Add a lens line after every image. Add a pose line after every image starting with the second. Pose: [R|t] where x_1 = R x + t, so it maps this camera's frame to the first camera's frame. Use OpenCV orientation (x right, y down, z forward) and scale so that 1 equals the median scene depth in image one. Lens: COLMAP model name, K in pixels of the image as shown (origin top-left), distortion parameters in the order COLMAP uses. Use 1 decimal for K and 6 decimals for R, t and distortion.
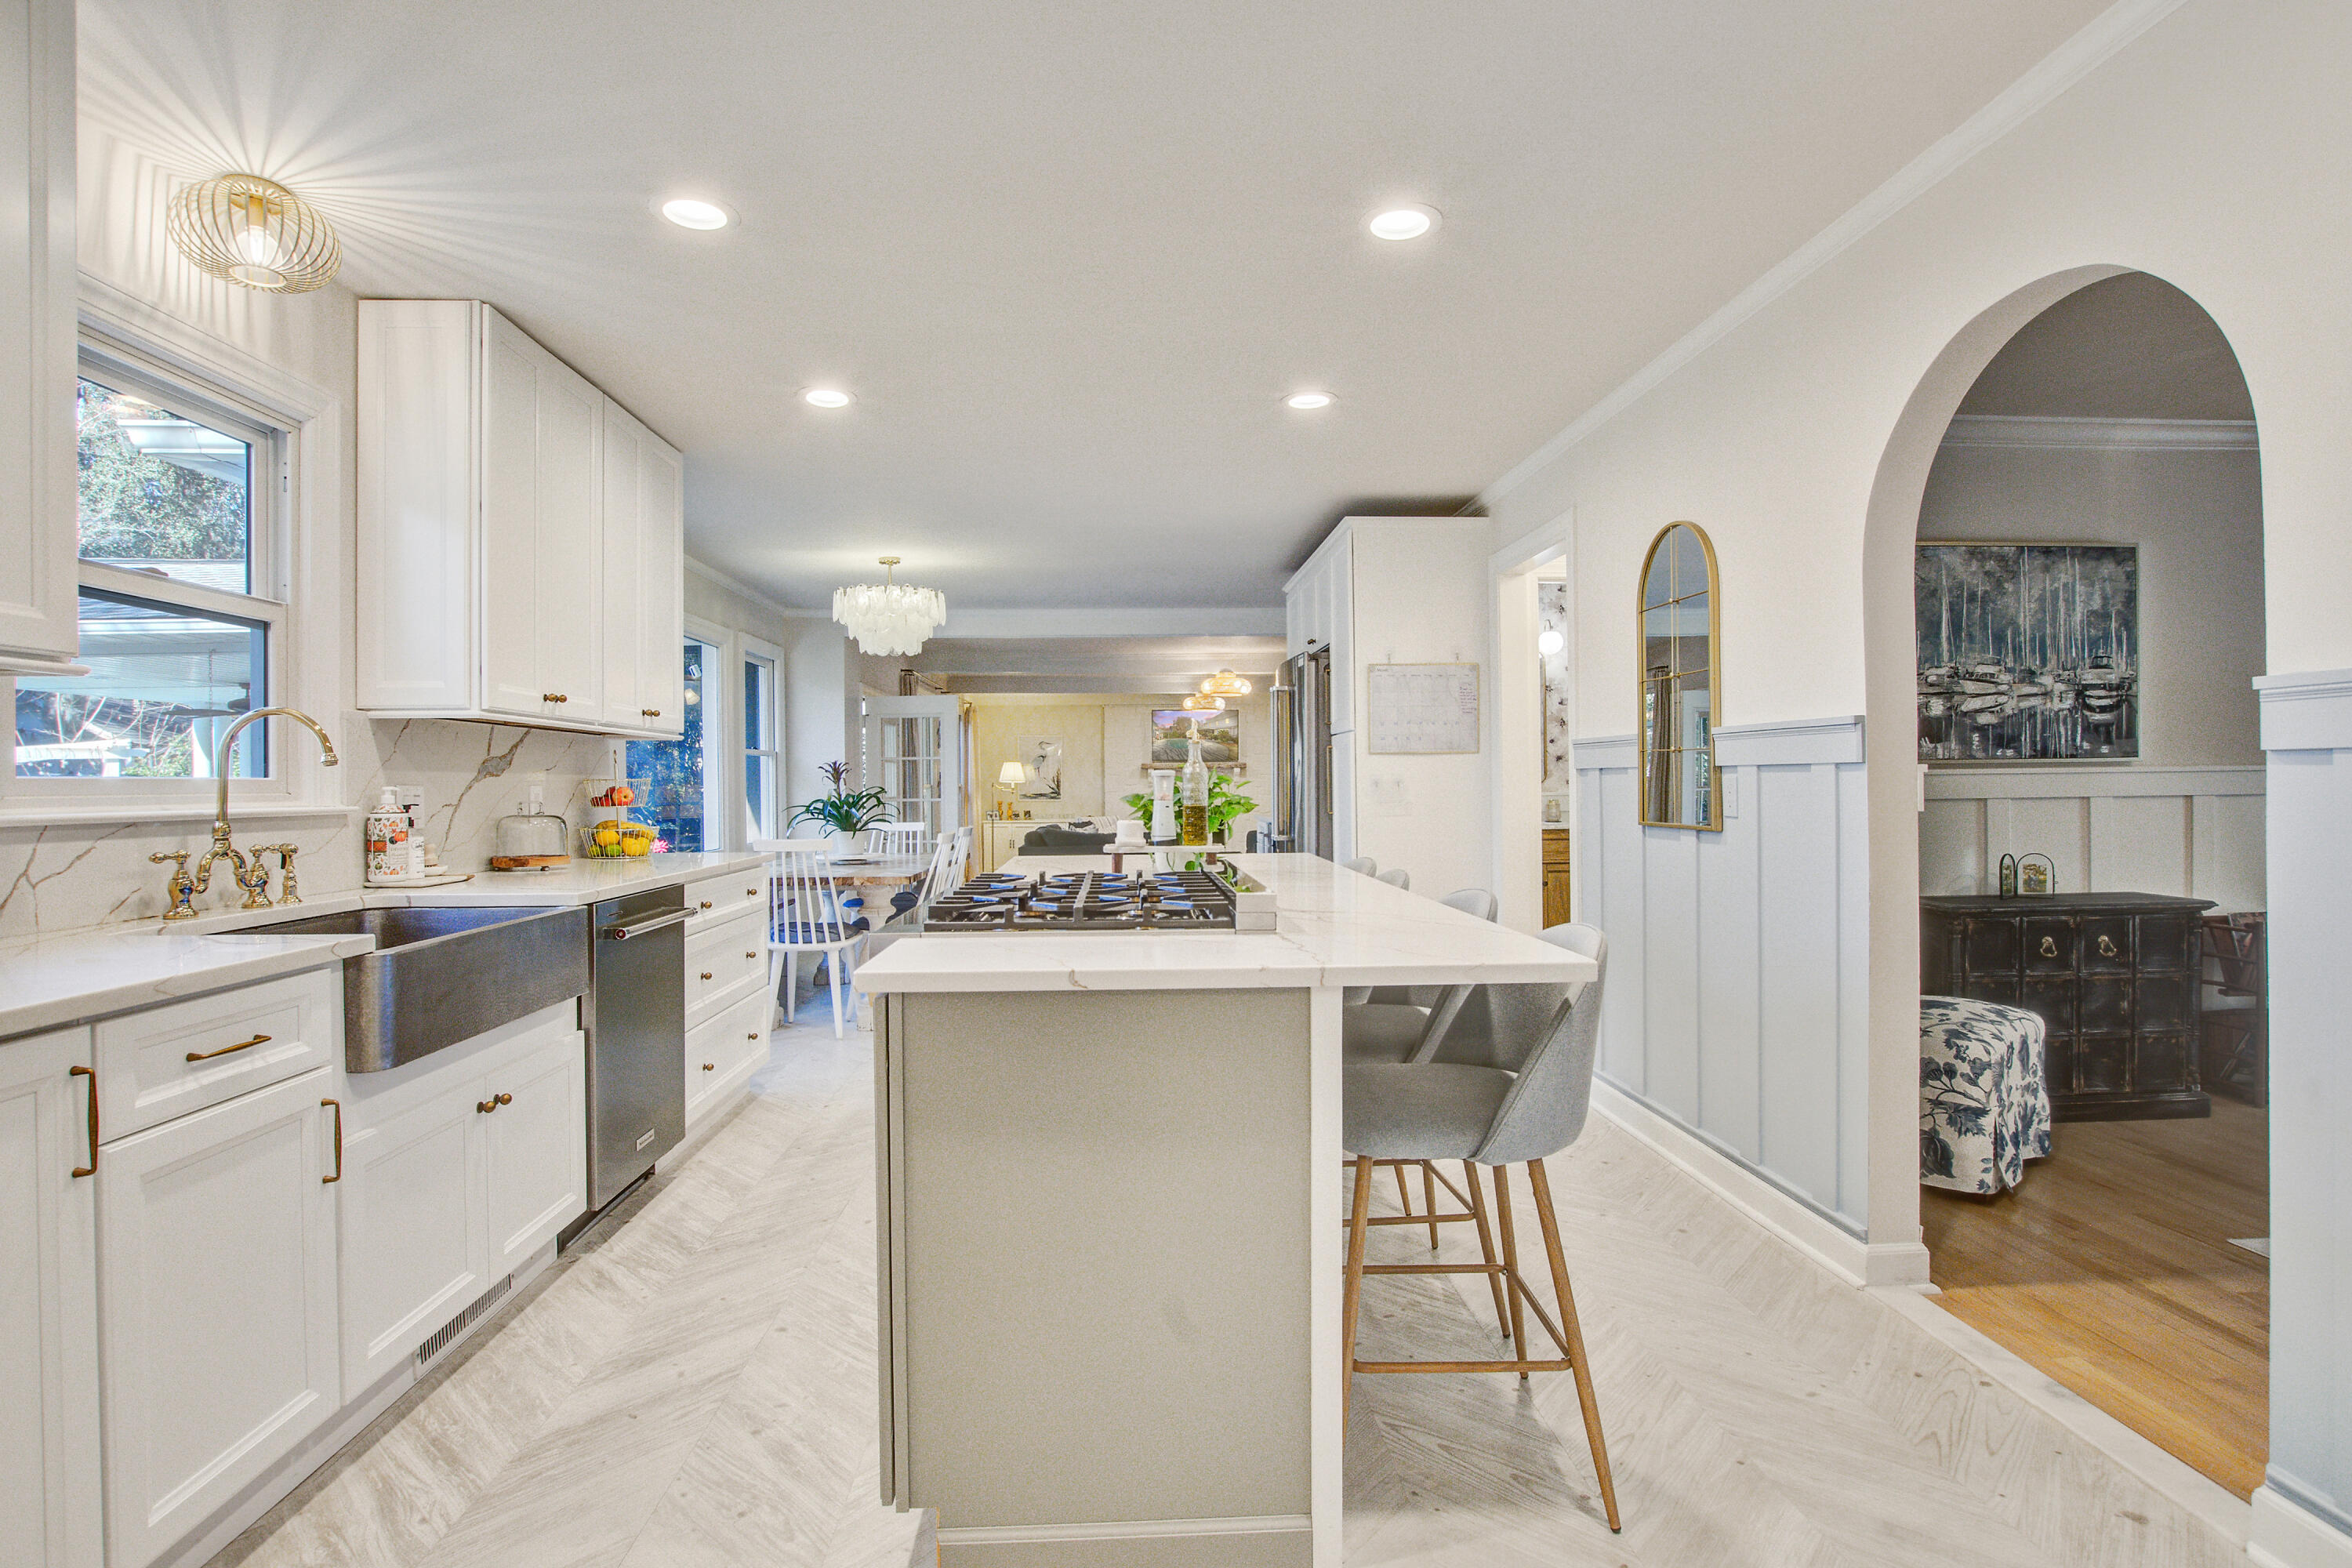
lens RADIAL K [[1078.2, 0, 1176.0], [0, 1078.2, 784.0], [0, 0, 1]] dist [-0.000789, 0.000034]
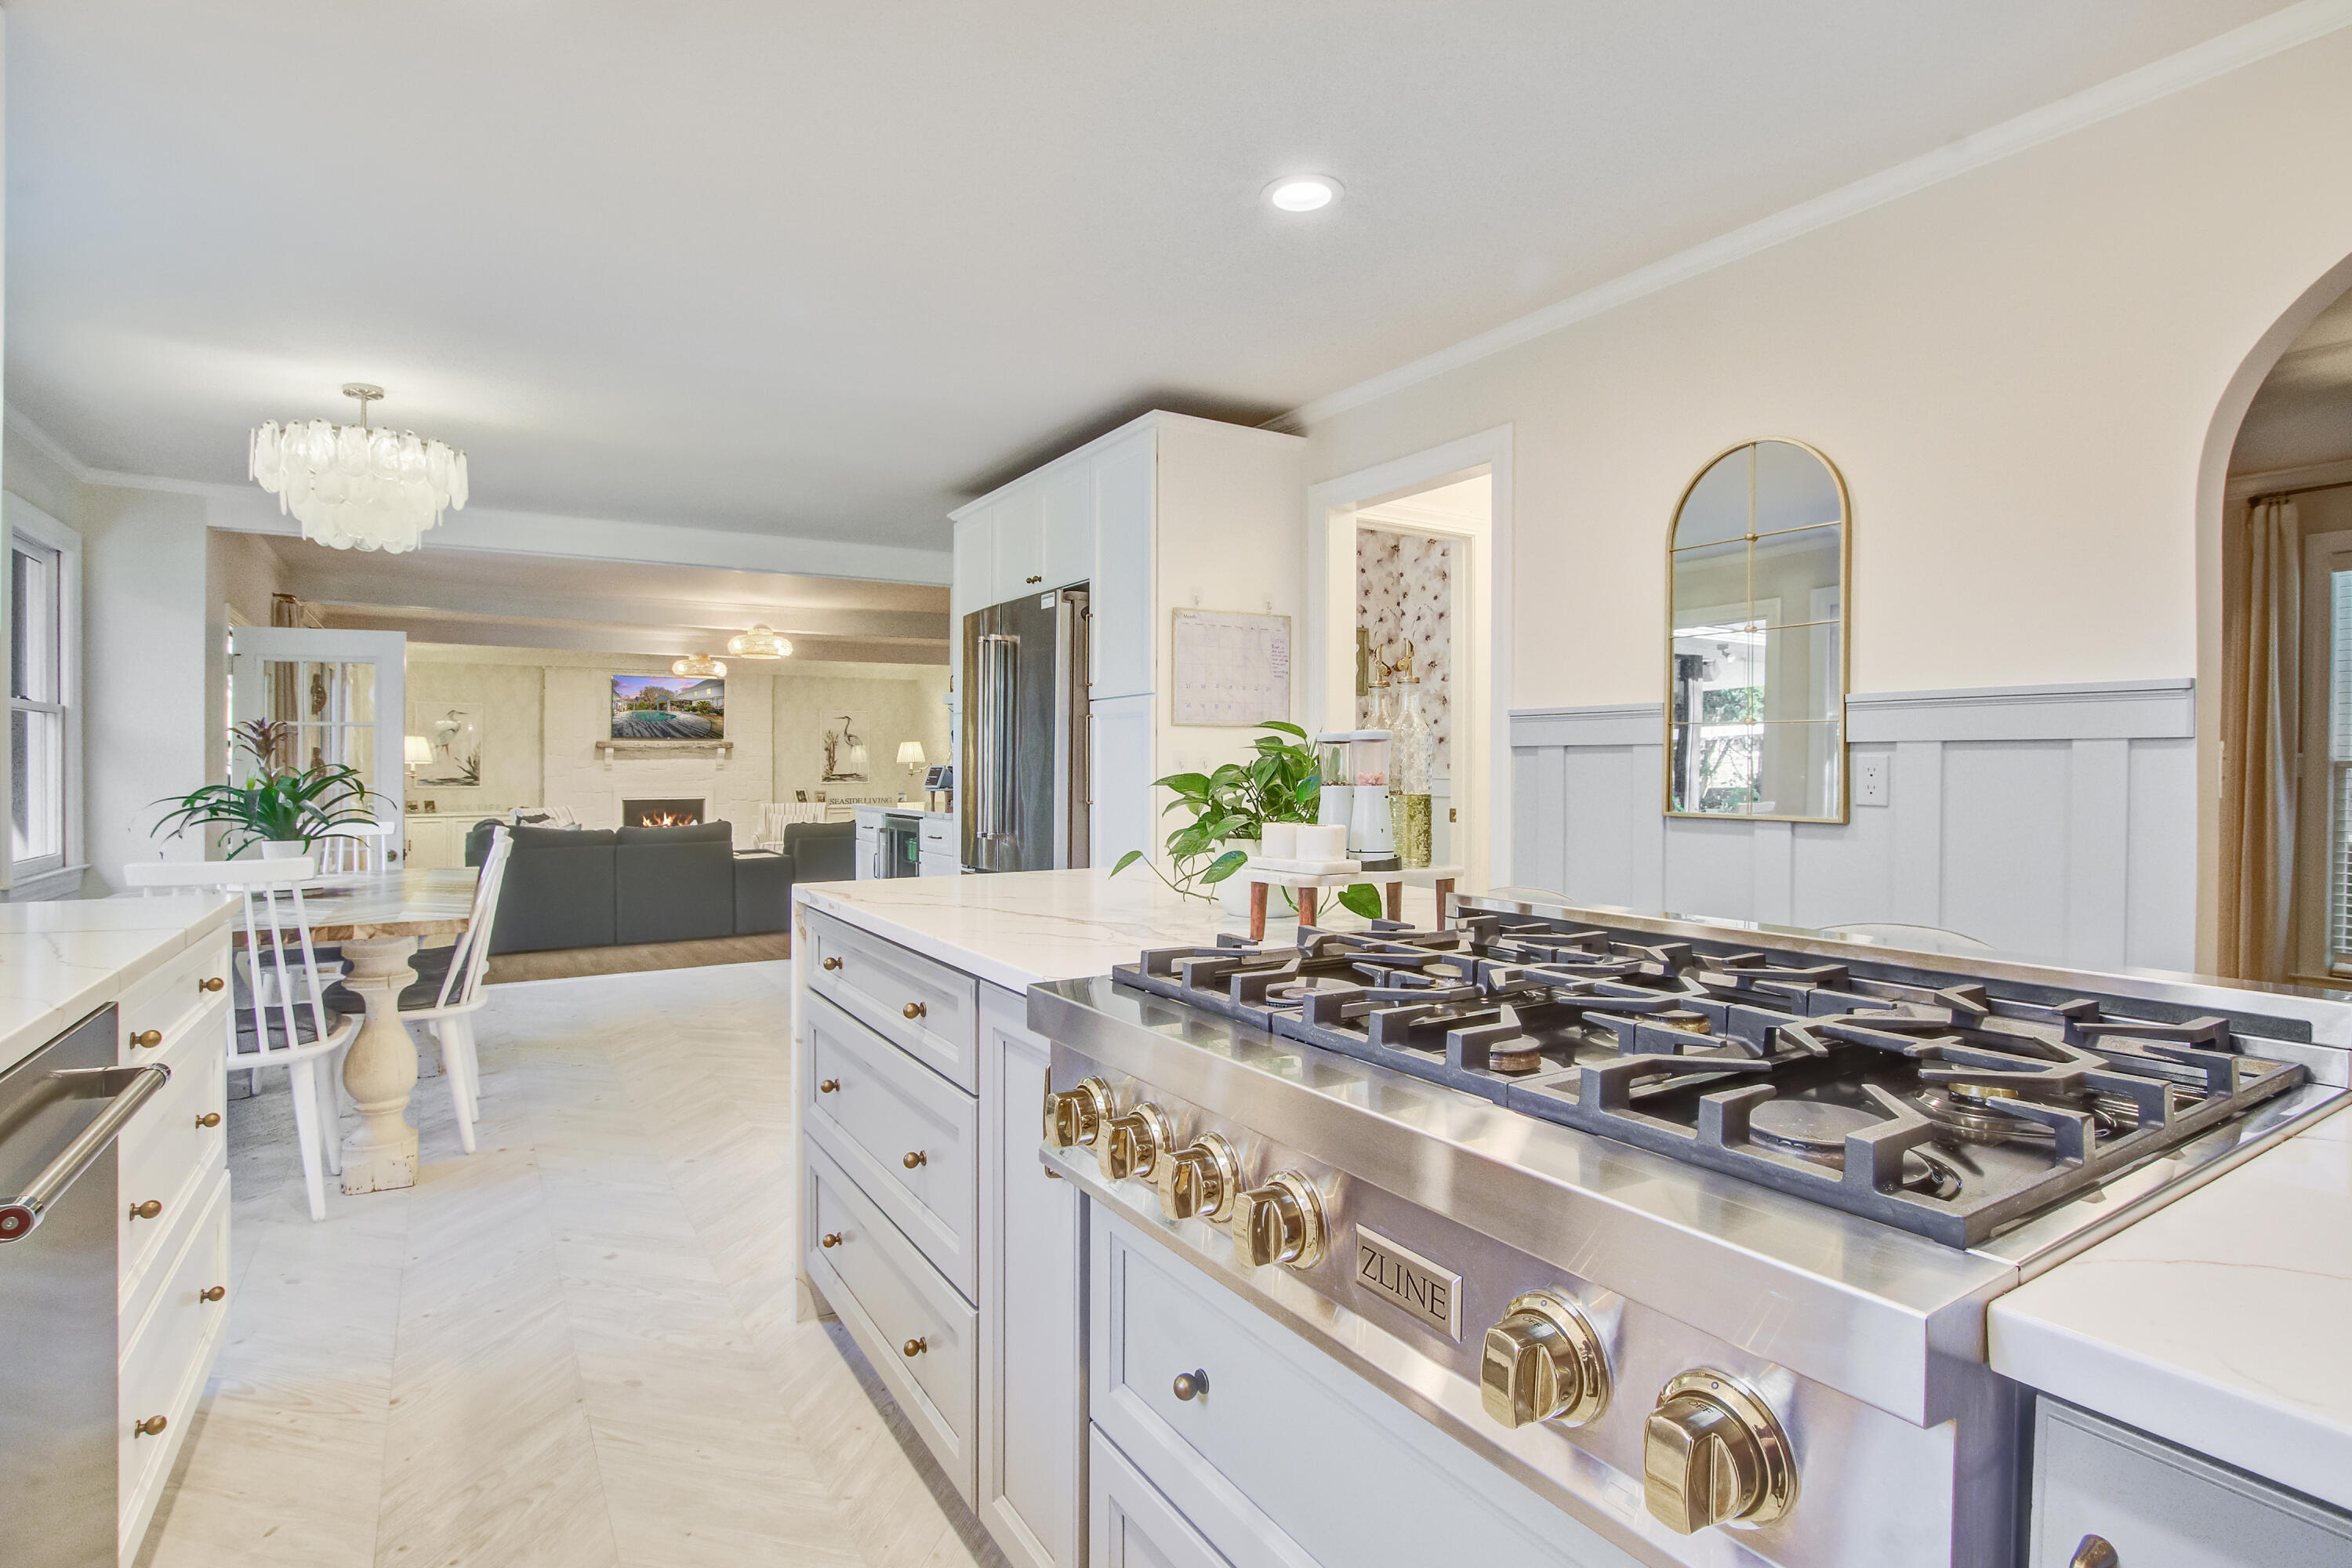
lens RADIAL K [[1119.5, 0, 1176.0], [0, 1119.5, 784.0], [0, 0, 1]] dist [-0.018944, 0.000176]
pose [[0.883689, -0.001909, 0.468071, -0.187594], [-0.004441, 0.999912, 0.012463, 0.003727], [-0.468053, -0.013092, 0.883603, 0.291646]]
